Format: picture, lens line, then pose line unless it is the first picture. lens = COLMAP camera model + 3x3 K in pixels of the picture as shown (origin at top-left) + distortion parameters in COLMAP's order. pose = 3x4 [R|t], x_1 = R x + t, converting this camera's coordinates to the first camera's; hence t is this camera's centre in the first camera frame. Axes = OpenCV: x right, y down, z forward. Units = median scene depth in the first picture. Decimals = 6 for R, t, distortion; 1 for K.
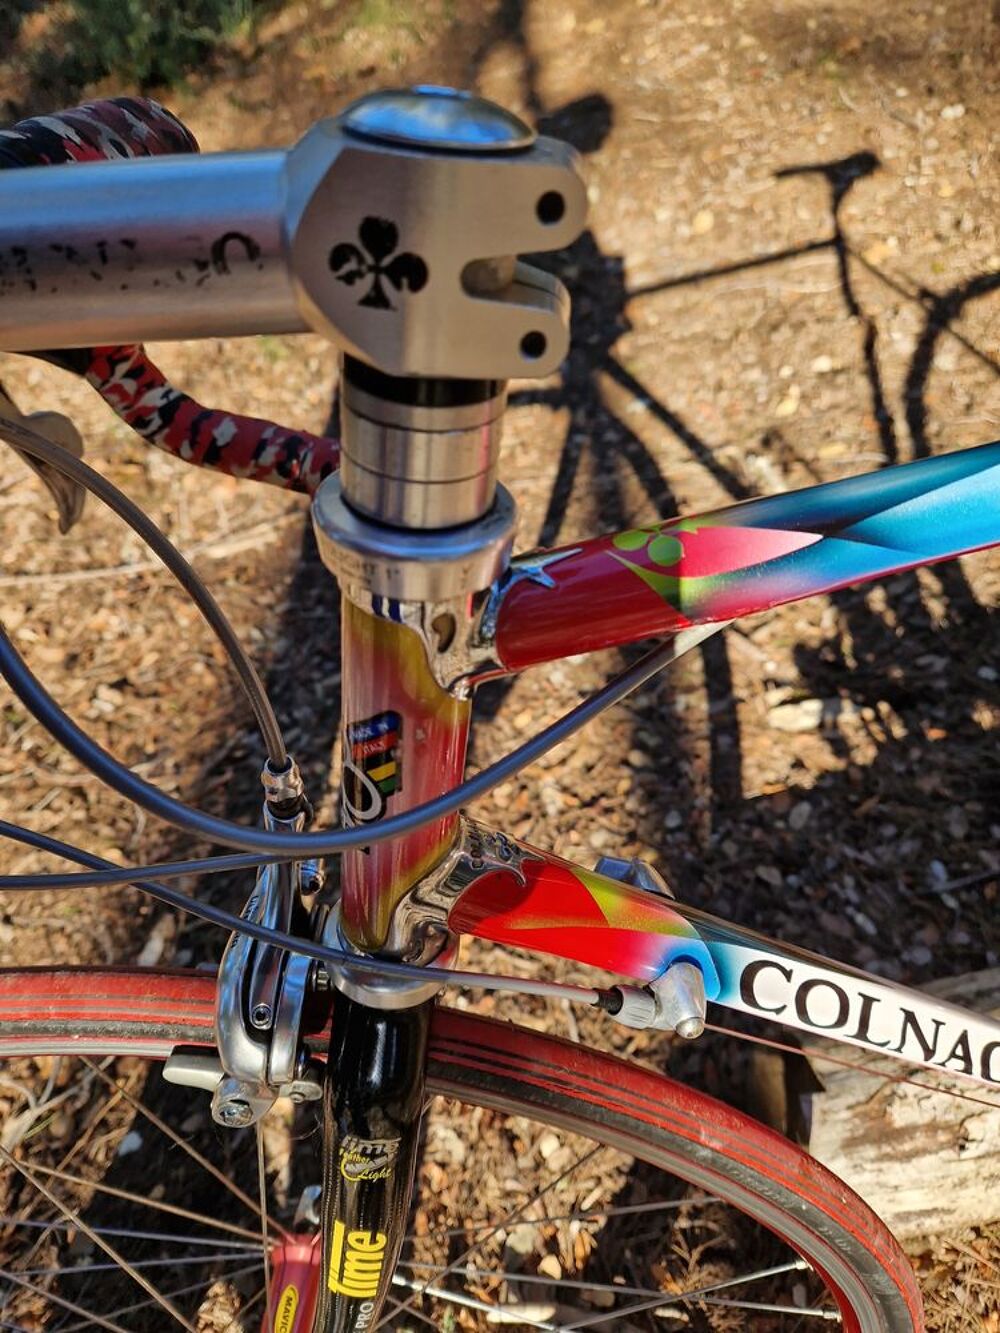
lens RADIAL K [[913.7, 0, 474.1], [0, 913.7, 671.9], [0, 0, 1]] dist [0.061553, -0.082509]
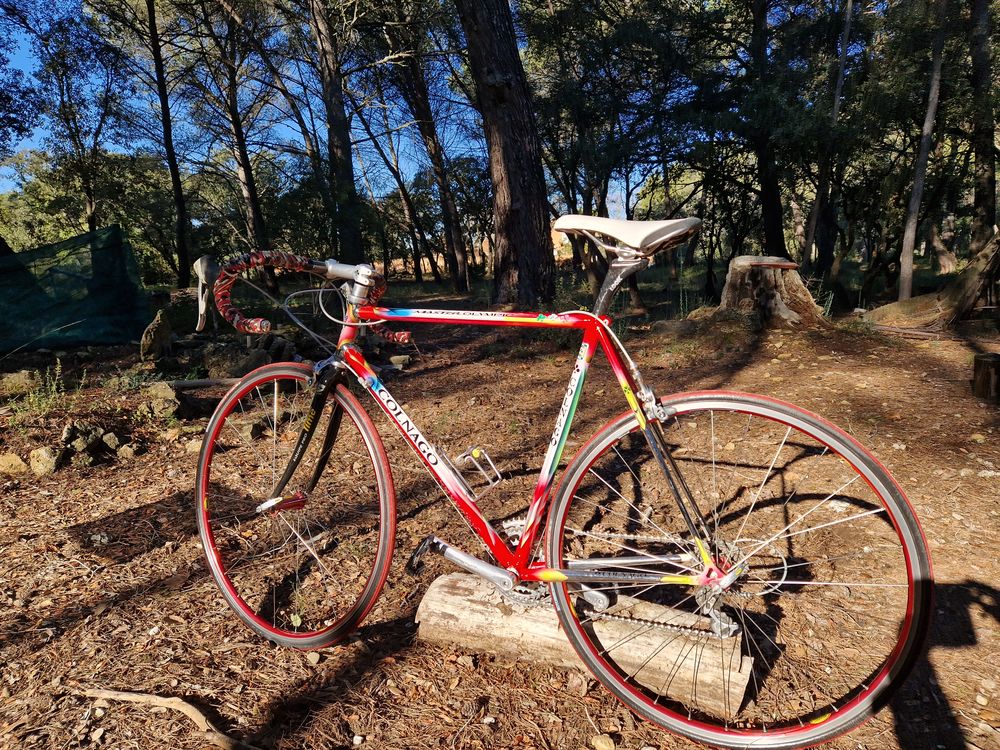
lens RADIAL K [[663.4, 0, 500.0], [0, 663.4, 375.0], [0, 0, 1]] dist [0.080658, -0.075928]
pose [[0.856056, 0.266710, -0.442757, 0.758970], [-0.466161, 0.768429, -0.438418, 0.475072], [0.223297, 0.581706, 0.782149, -0.613773]]
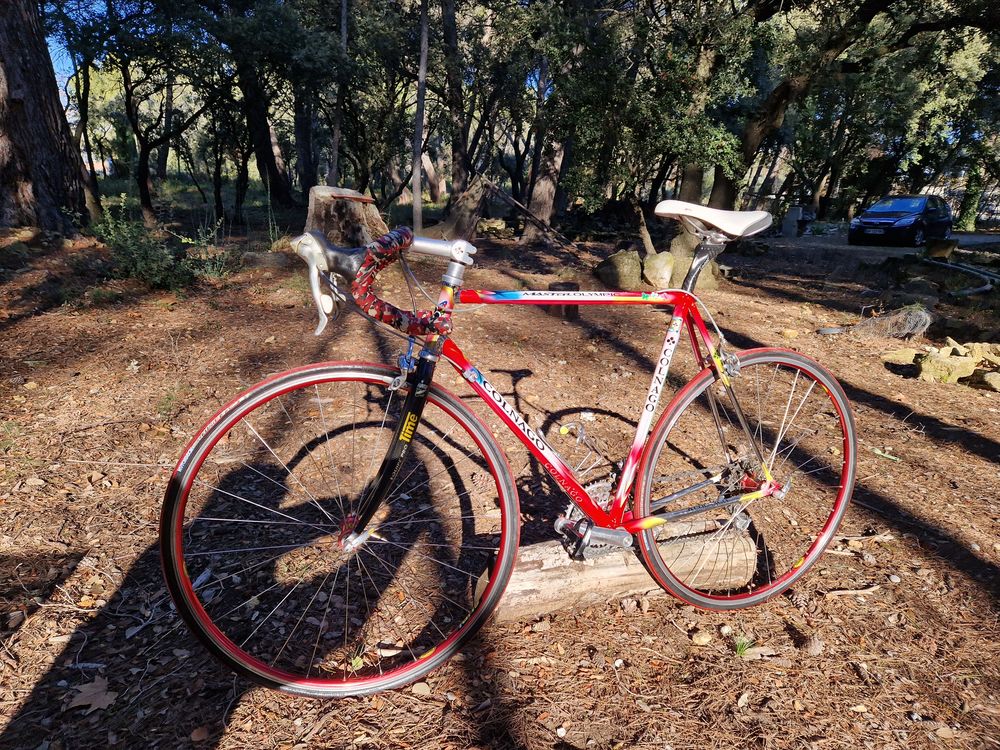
lens RADIAL K [[658.1, 0, 503.1], [0, 658.1, 390.9], [0, 0, 1]] dist [0.073039, -0.065574]
pose [[0.942912, 0.173585, 0.284226, -0.183220], [-0.005876, 0.861964, -0.506936, 0.618149], [-0.332989, 0.476326, 0.813776, -0.582114]]
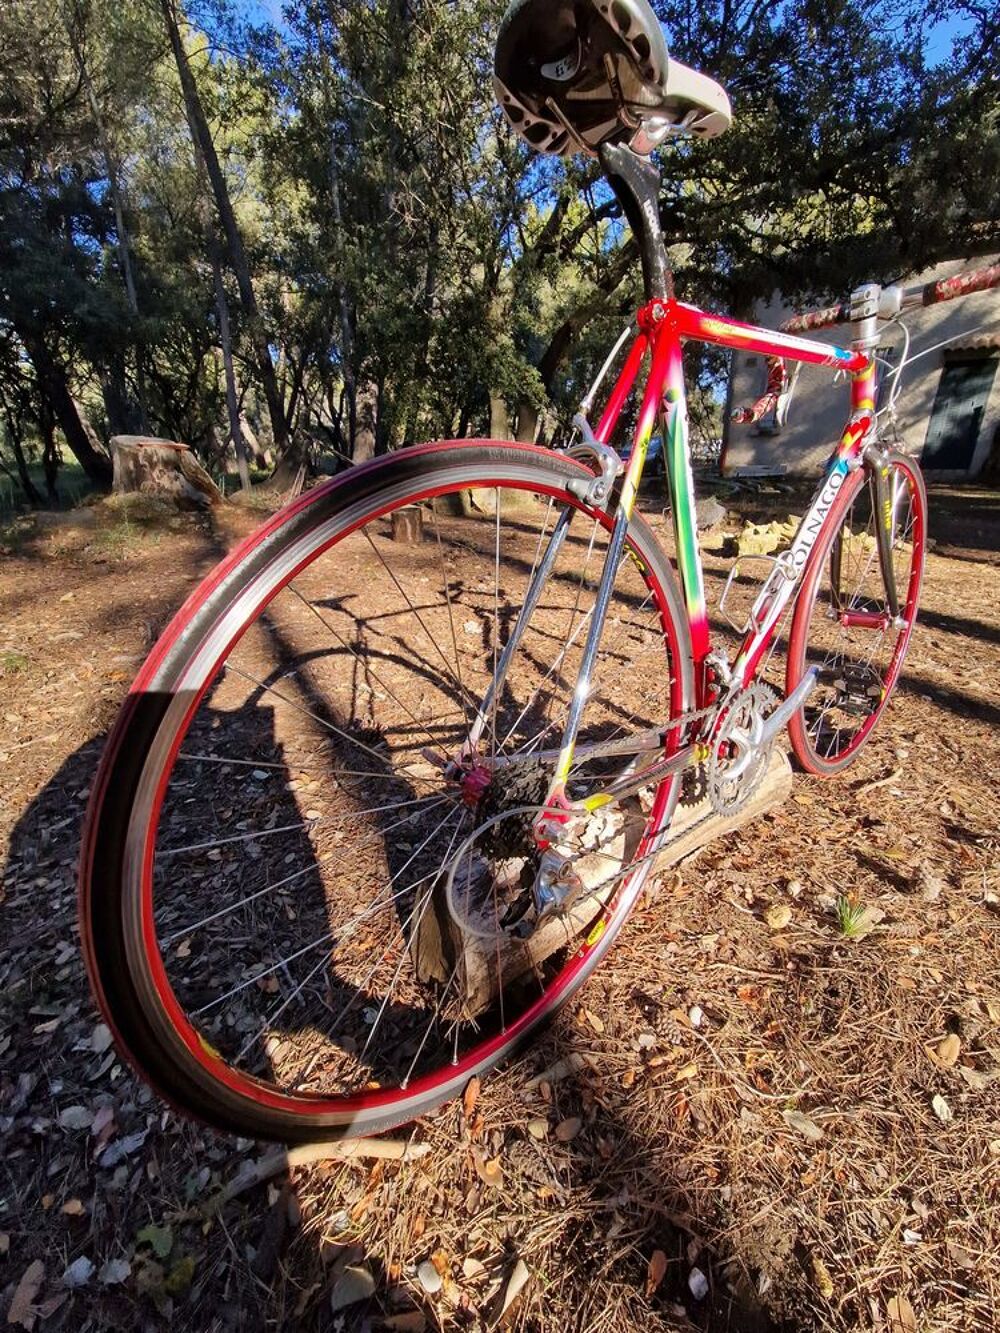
lens RADIAL K [[542.4, 0, 500.0], [0, 542.4, 666.5], [0, 0, 1]] dist [0.000009, -0.000105]
pose [[0.851661, 0.002458, 0.524088, -0.027266], [0.245883, 0.881230, -0.403701, 0.299597], [-0.462834, 0.472681, 0.749905, 0.048896]]
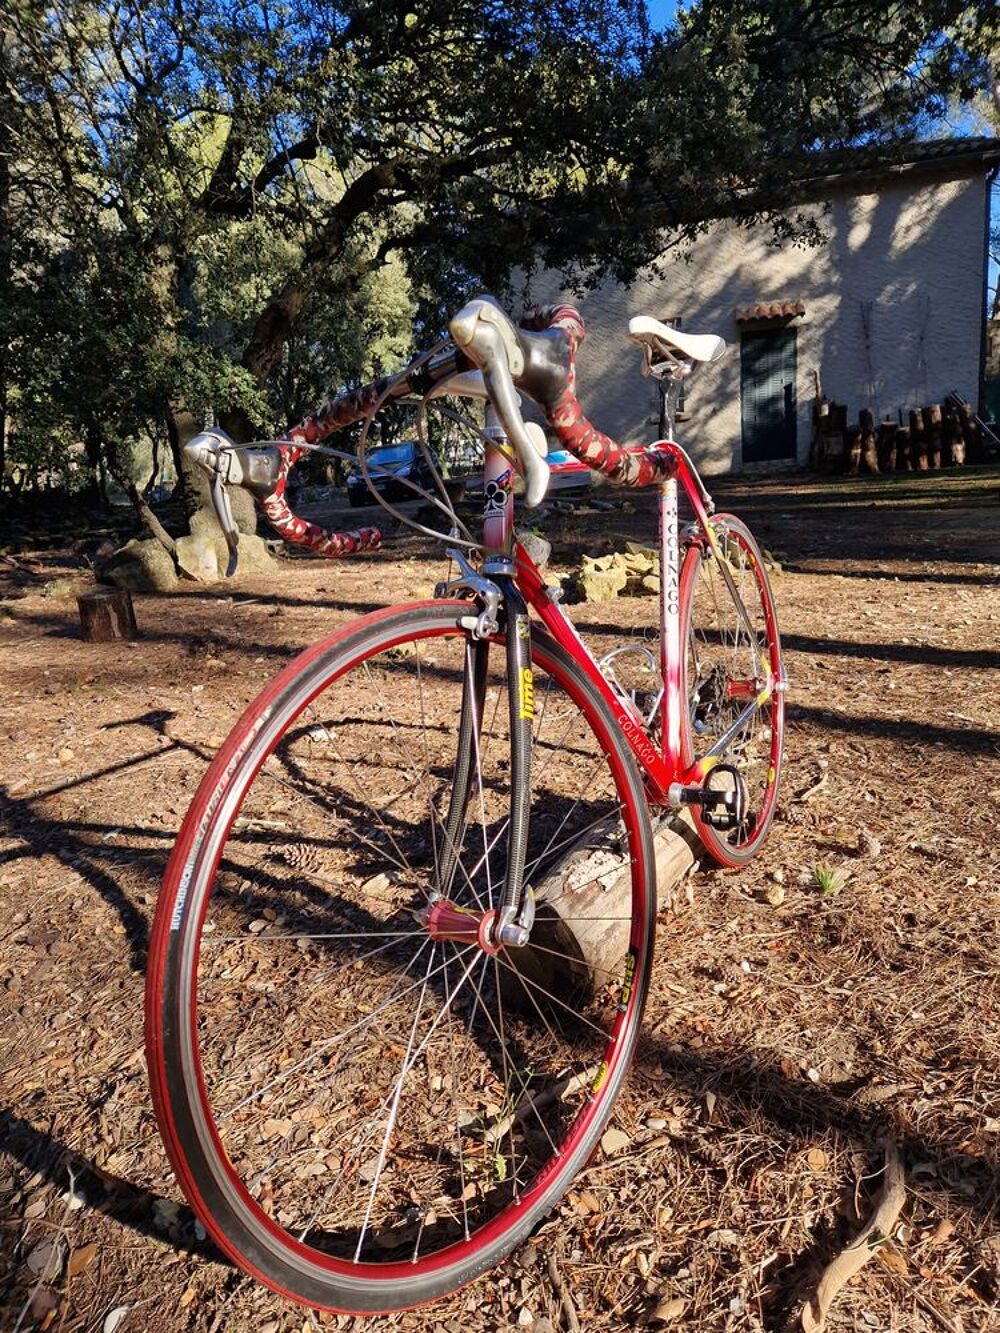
lens RADIAL K [[877.3, 0, 491.3], [0, 877.3, 670.8], [0, 0, 1]] dist [0.073039, -0.065574]
pose [[0.635638, -0.034103, 0.771234, -0.607658], [0.524498, 0.752118, -0.399024, 0.433491], [-0.566451, 0.658145, 0.495962, -0.076910]]
